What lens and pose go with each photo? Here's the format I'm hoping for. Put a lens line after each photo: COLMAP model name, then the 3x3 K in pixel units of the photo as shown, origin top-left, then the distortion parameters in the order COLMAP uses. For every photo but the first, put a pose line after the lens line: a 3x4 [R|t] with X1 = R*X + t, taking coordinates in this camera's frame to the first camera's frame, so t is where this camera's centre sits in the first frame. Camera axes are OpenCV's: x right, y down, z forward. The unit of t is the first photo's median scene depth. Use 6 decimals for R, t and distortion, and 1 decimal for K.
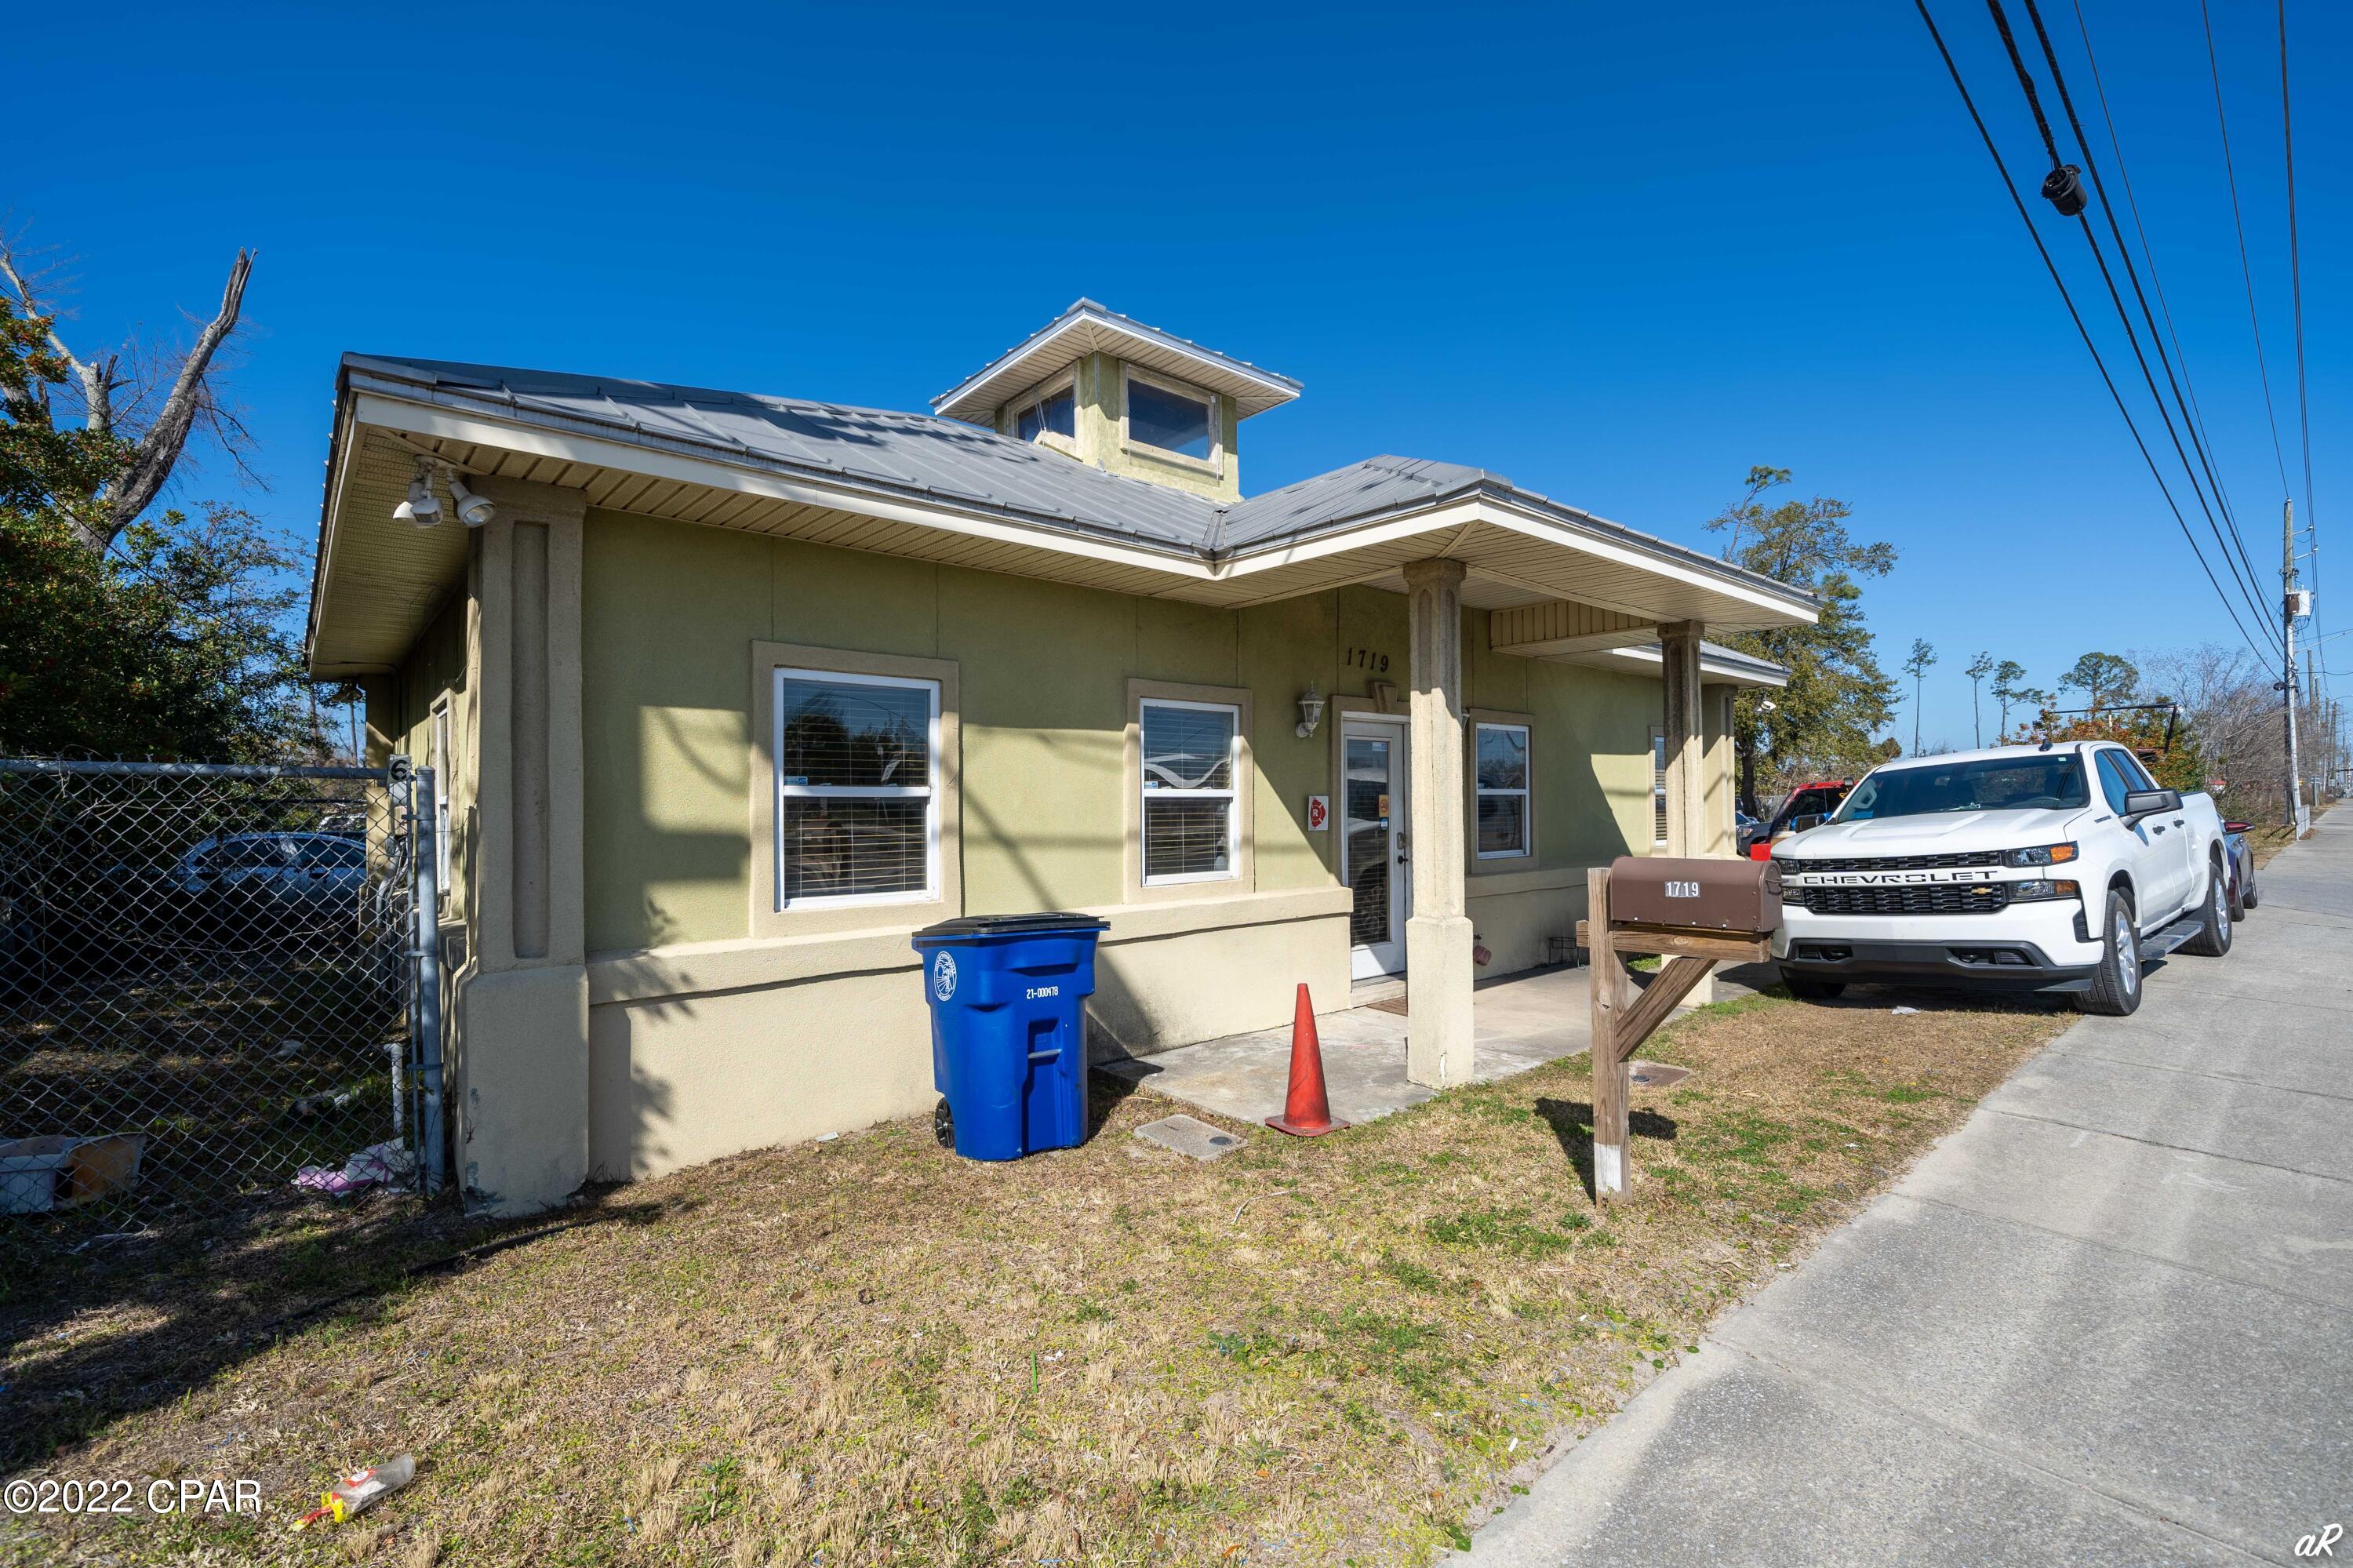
lens RADIAL K [[983.6, 0, 1176.5], [0, 983.6, 784.0], [0, 0, 1]] dist [-0.001994, 0.001184]
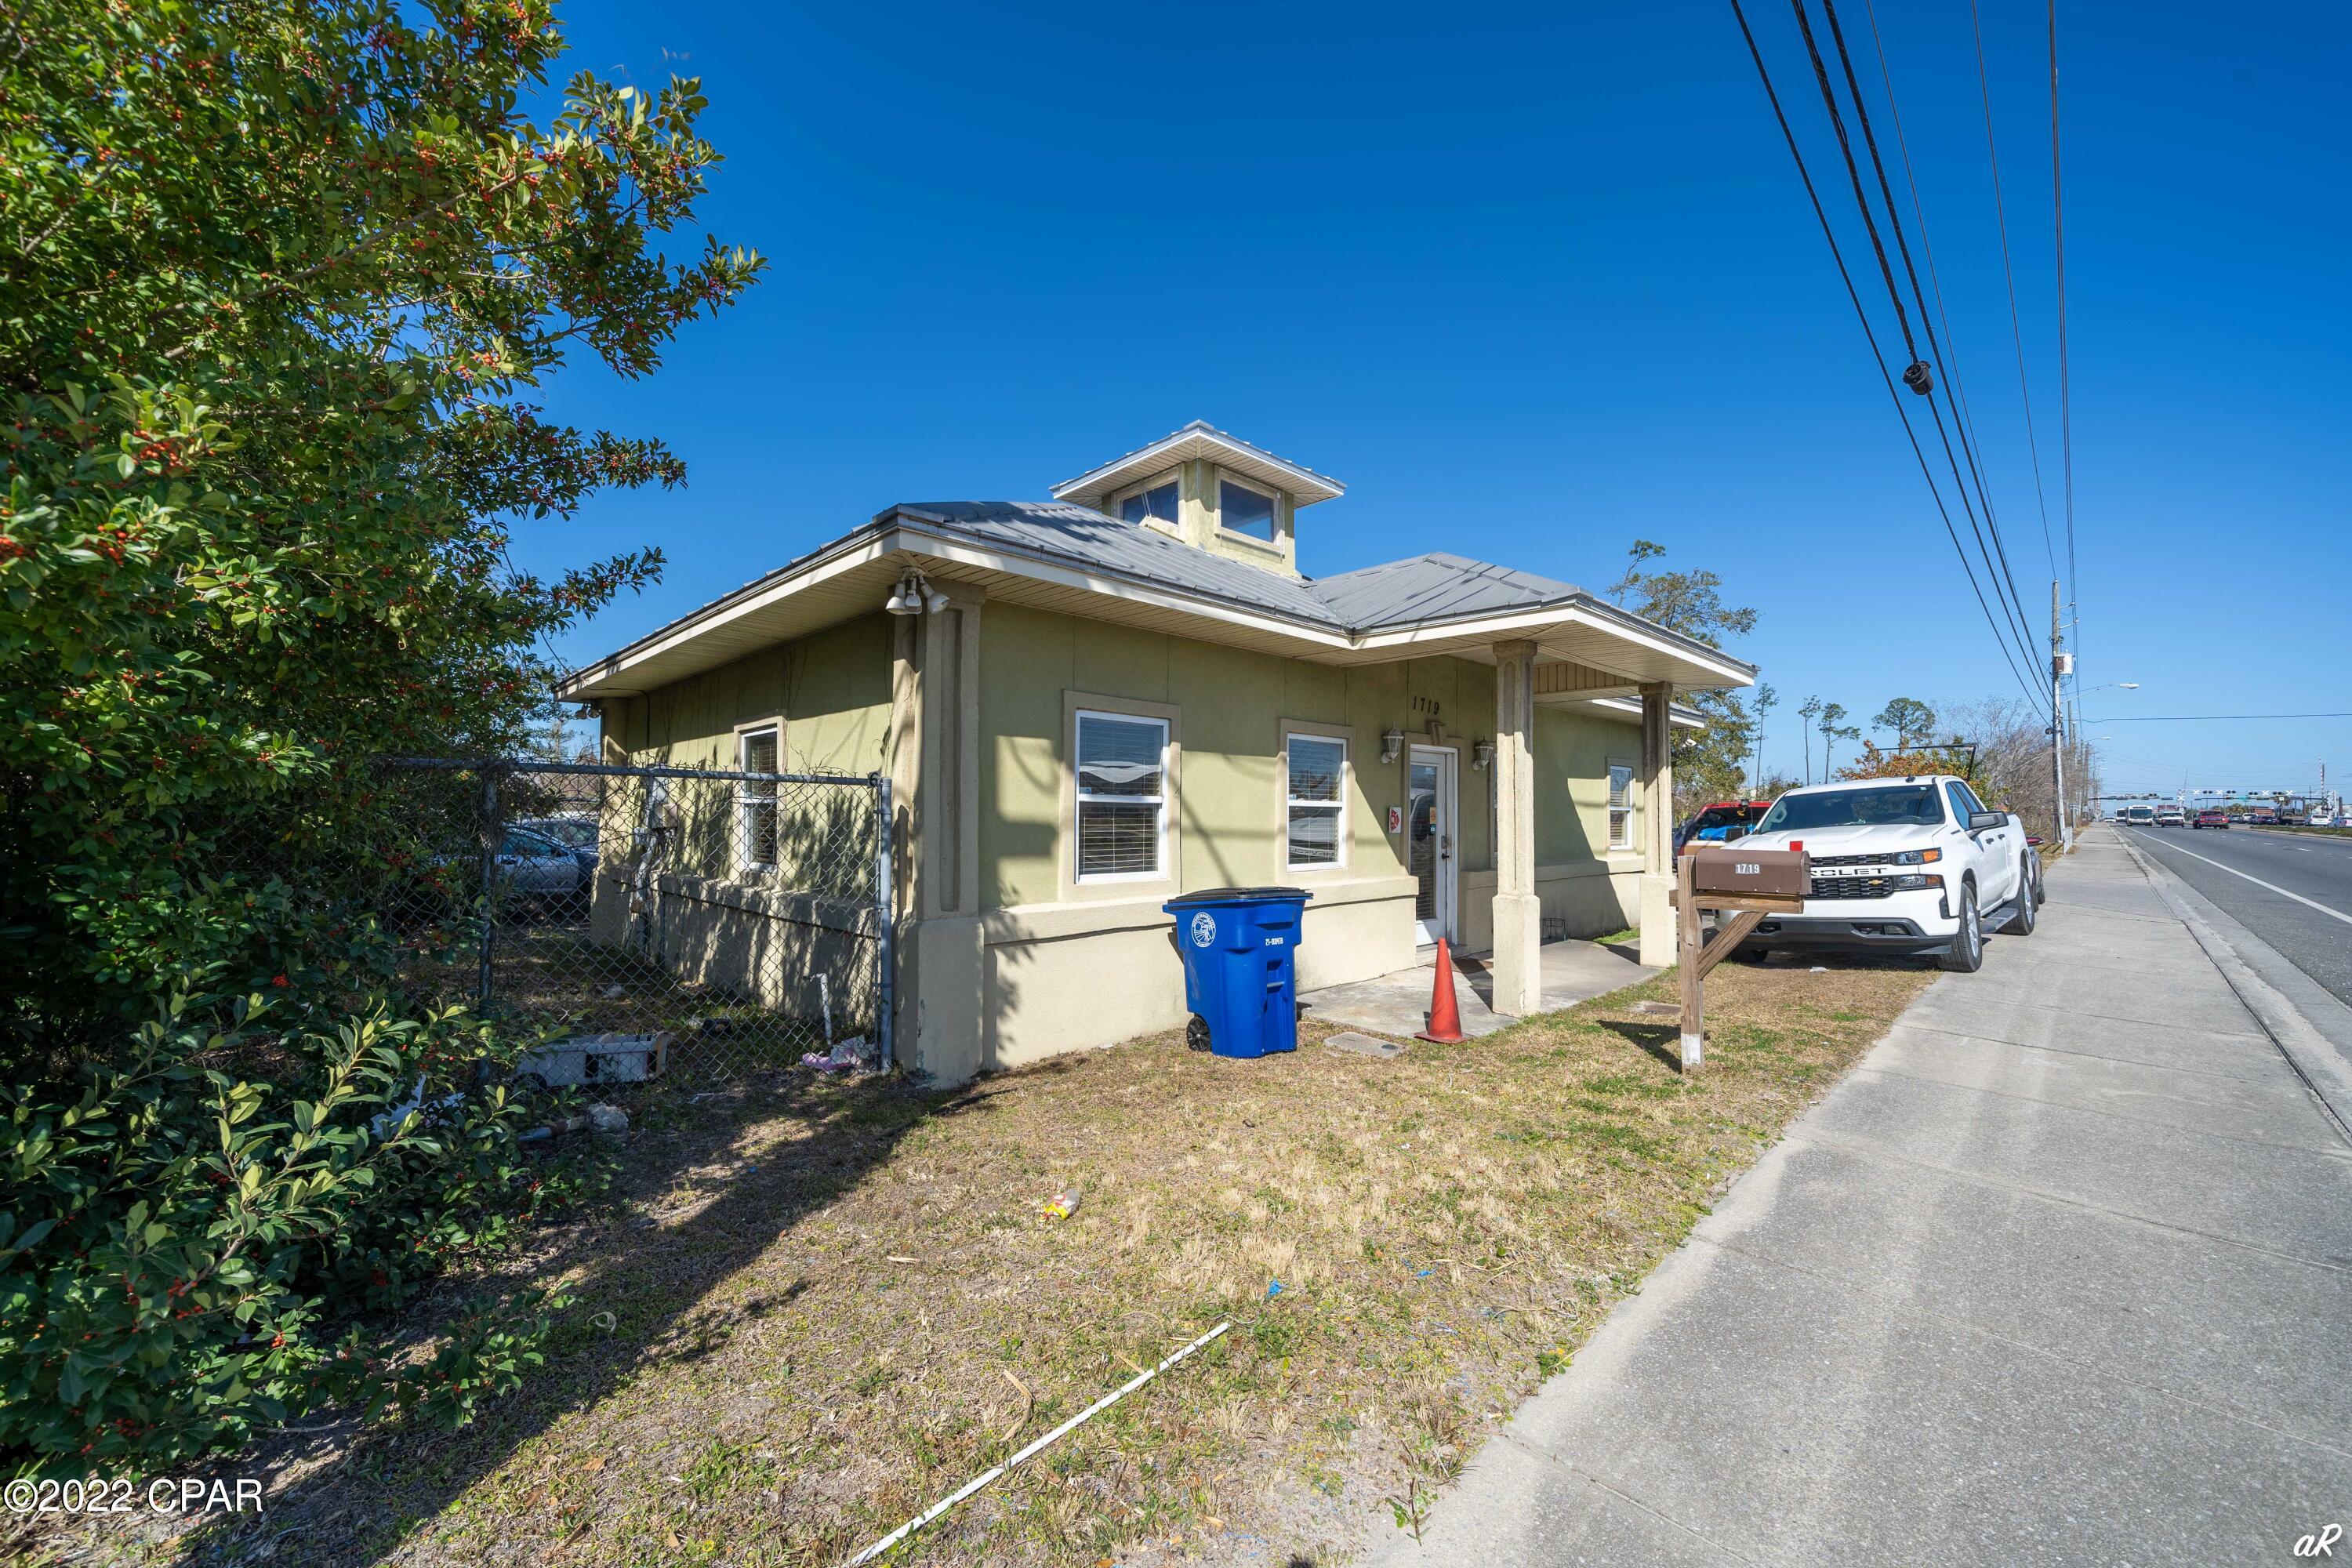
lens RADIAL K [[864.0, 0, 1176.0], [0, 864.0, 784.0], [0, 0, 1]] dist [-0.001096, -0.000304]
pose [[0.998383, 0.016484, 0.054409, -0.252972], [-0.015753, 0.999780, -0.013833, 0.001866], [-0.054625, 0.012954, 0.998423, -0.180320]]
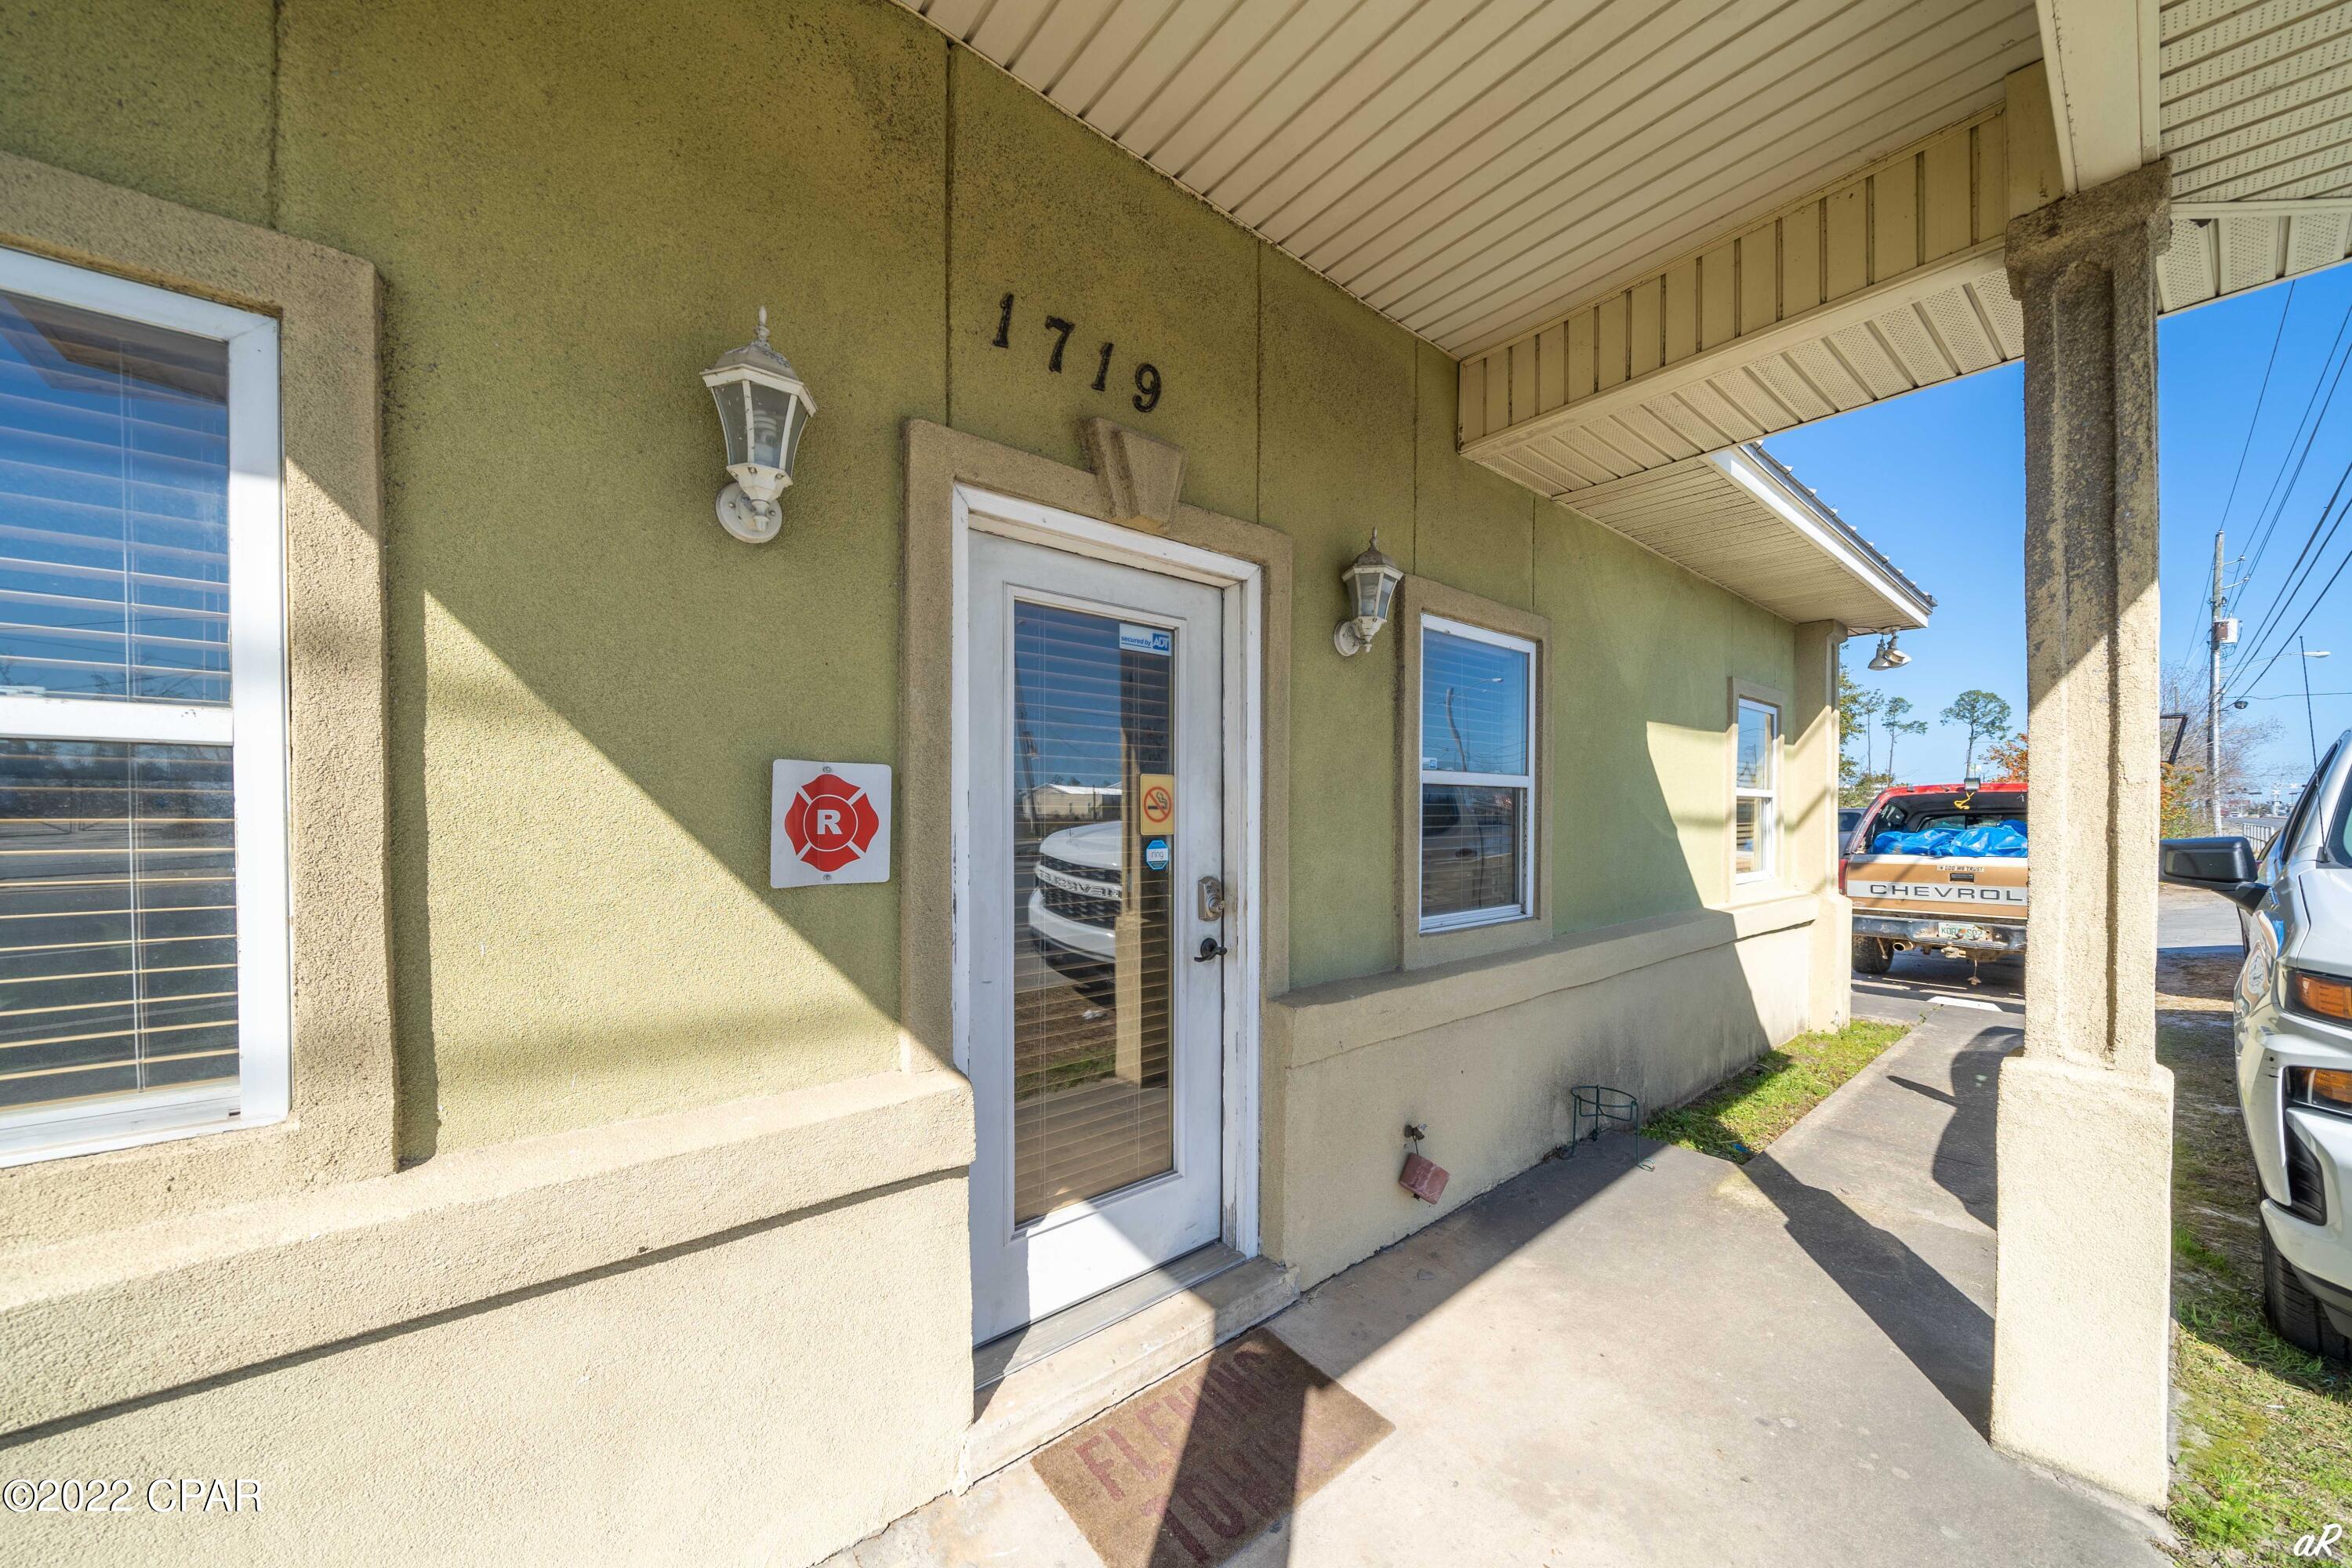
lens RADIAL K [[799.0, 0, 1175.8], [0, 799.0, 805.1], [0, 0, 1]] dist [-0.000196, -0.000022]
pose [[0.999741, 0.009391, -0.020723, 0.287168], [-0.009169, 0.999900, 0.010789, 0.024864], [0.020822, -0.010596, 0.999727, 0.904469]]
